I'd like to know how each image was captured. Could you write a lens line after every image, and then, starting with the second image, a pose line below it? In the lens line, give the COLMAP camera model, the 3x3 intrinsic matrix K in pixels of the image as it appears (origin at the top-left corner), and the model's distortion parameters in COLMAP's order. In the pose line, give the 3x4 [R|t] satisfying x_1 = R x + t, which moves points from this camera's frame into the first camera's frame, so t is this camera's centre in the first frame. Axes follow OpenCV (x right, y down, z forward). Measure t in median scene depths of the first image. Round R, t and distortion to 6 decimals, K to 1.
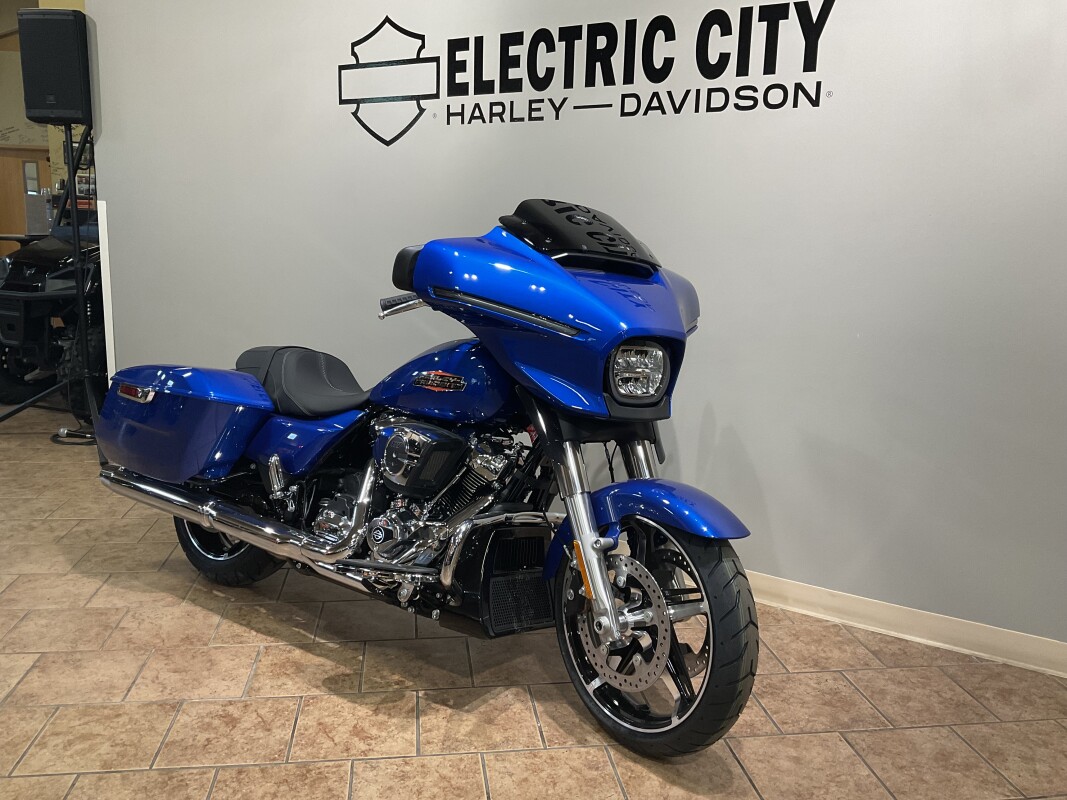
lens RADIAL K [[880.5, 0, 530.9], [0, 880.5, 394.2], [0, 0, 1]] dist [0.043256, -0.082778]
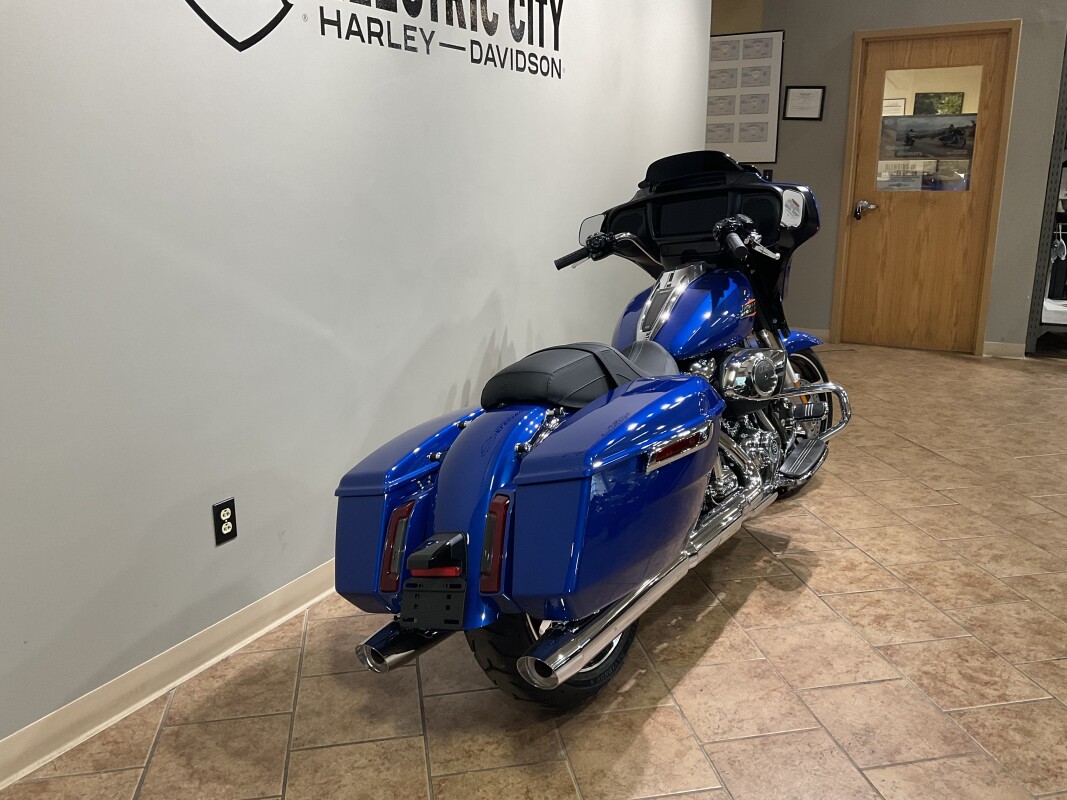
lens RADIAL K [[880.5, 0, 530.9], [0, 880.5, 394.2], [0, 0, 1]] dist [0.043256, -0.082778]
pose [[-0.044962, -0.268551, 0.962215, -0.980726], [0.191780, 0.942954, 0.272137, -0.220521], [-0.980407, 0.196770, 0.009105, 1.006547]]
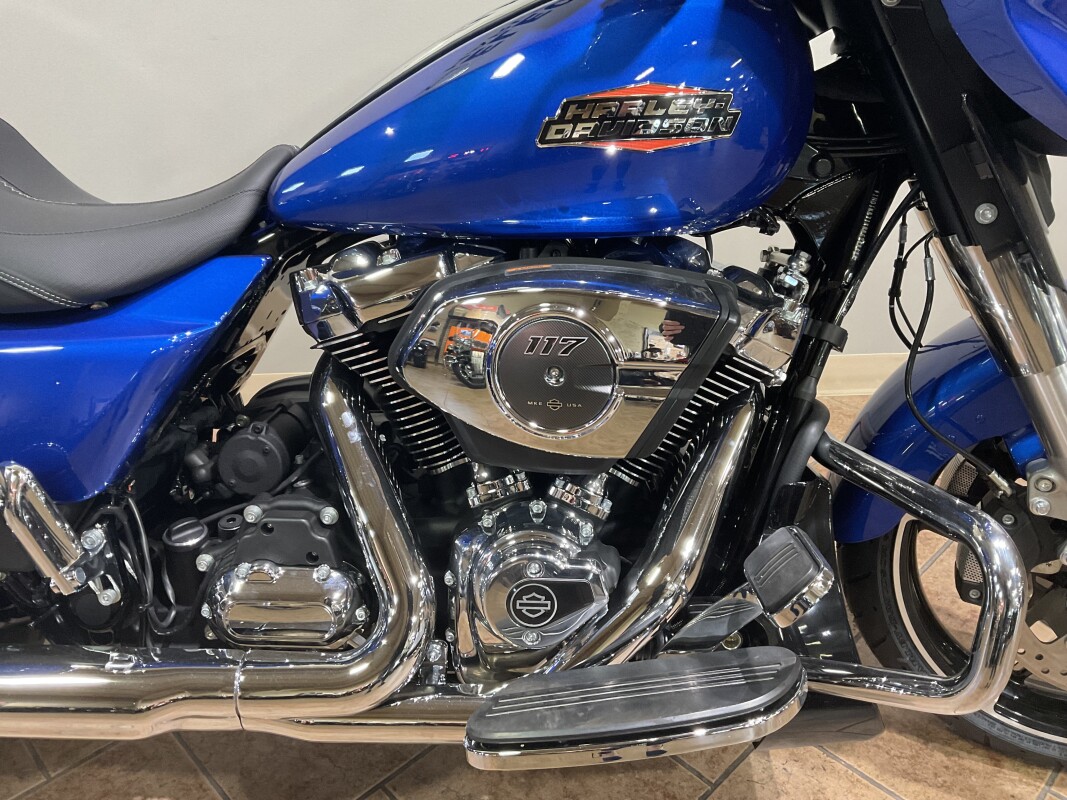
lens RADIAL K [[880.5, 0, 530.9], [0, 880.5, 394.2], [0, 0, 1]] dist [0.043256, -0.082778]
pose [[0.801837, -0.305998, 0.513247, -0.255374], [0.127681, 0.926831, 0.353104, -0.032071], [-0.583742, -0.217600, 0.782237, 0.583784]]
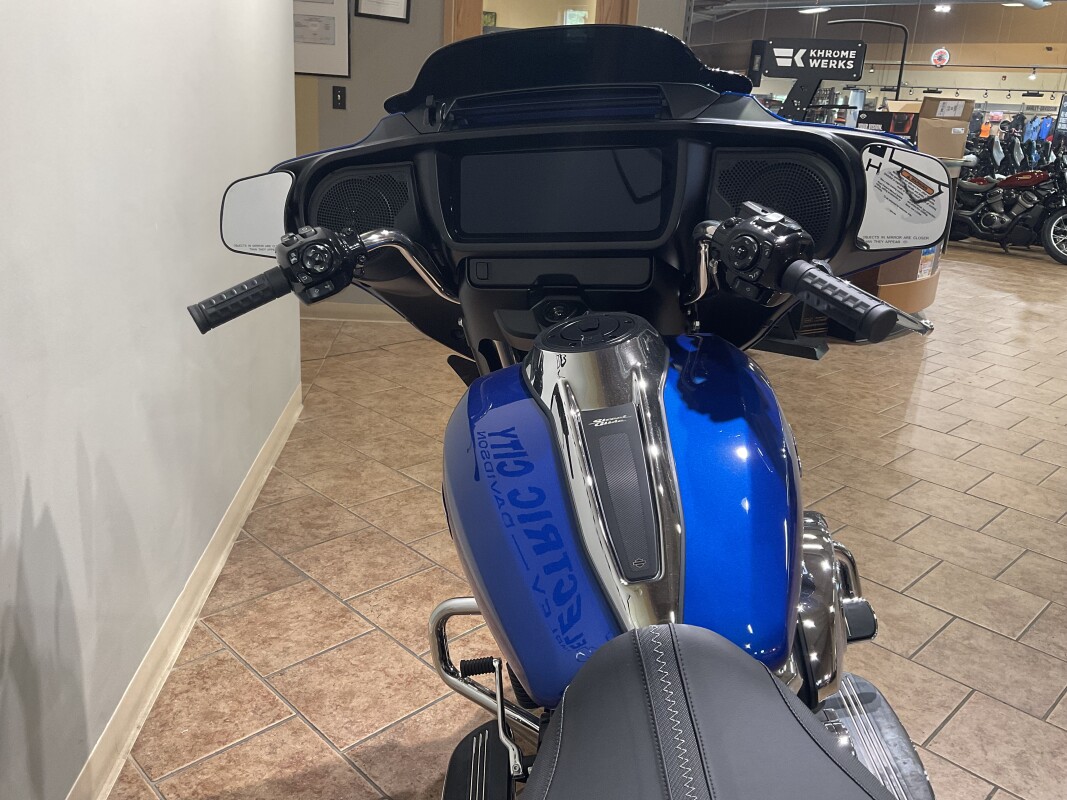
lens RADIAL K [[880.5, 0, 530.9], [0, 880.5, 394.2], [0, 0, 1]] dist [0.043256, -0.082778]
pose [[-0.597182, -0.305886, 0.741490, -0.289541], [0.073064, 0.899842, 0.430054, -0.195084], [-0.798771, 0.310997, -0.515020, 1.044501]]
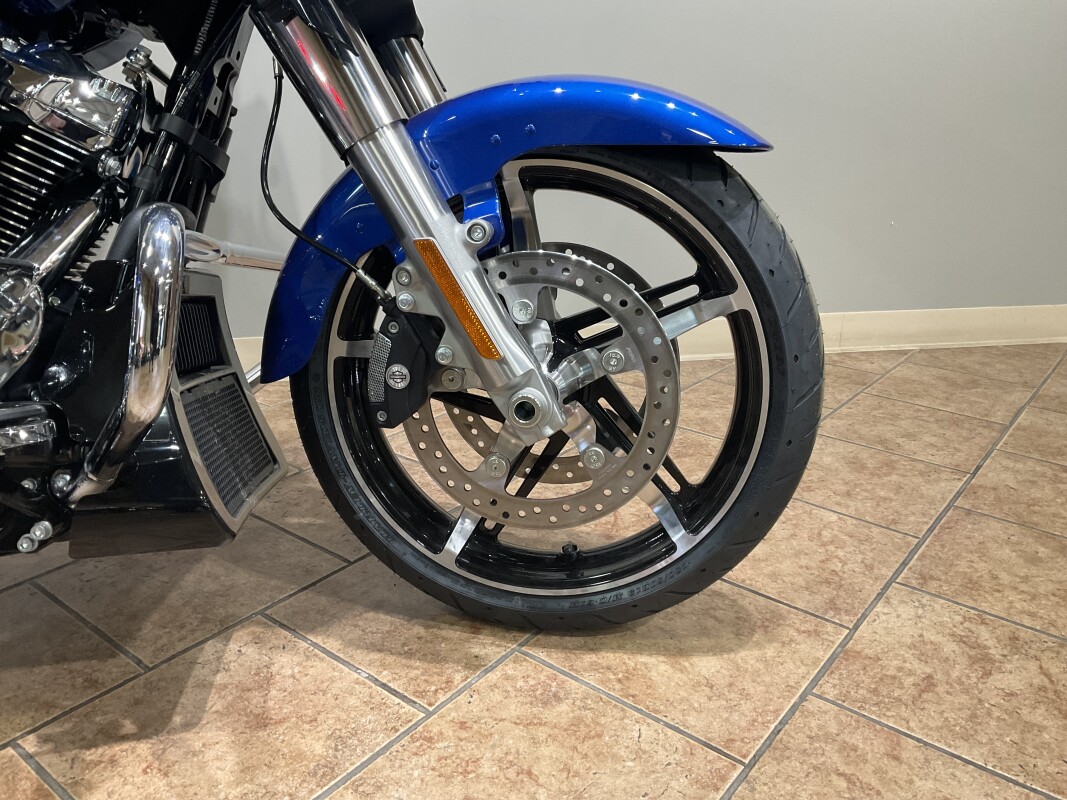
lens RADIAL K [[880.5, 0, 530.9], [0, 880.5, 394.2], [0, 0, 1]] dist [0.043256, -0.082778]
pose [[0.724520, -0.251164, 0.641862, -0.136474], [0.132932, 0.964678, 0.227432, 0.105109], [-0.676313, -0.079455, 0.732316, 0.458063]]
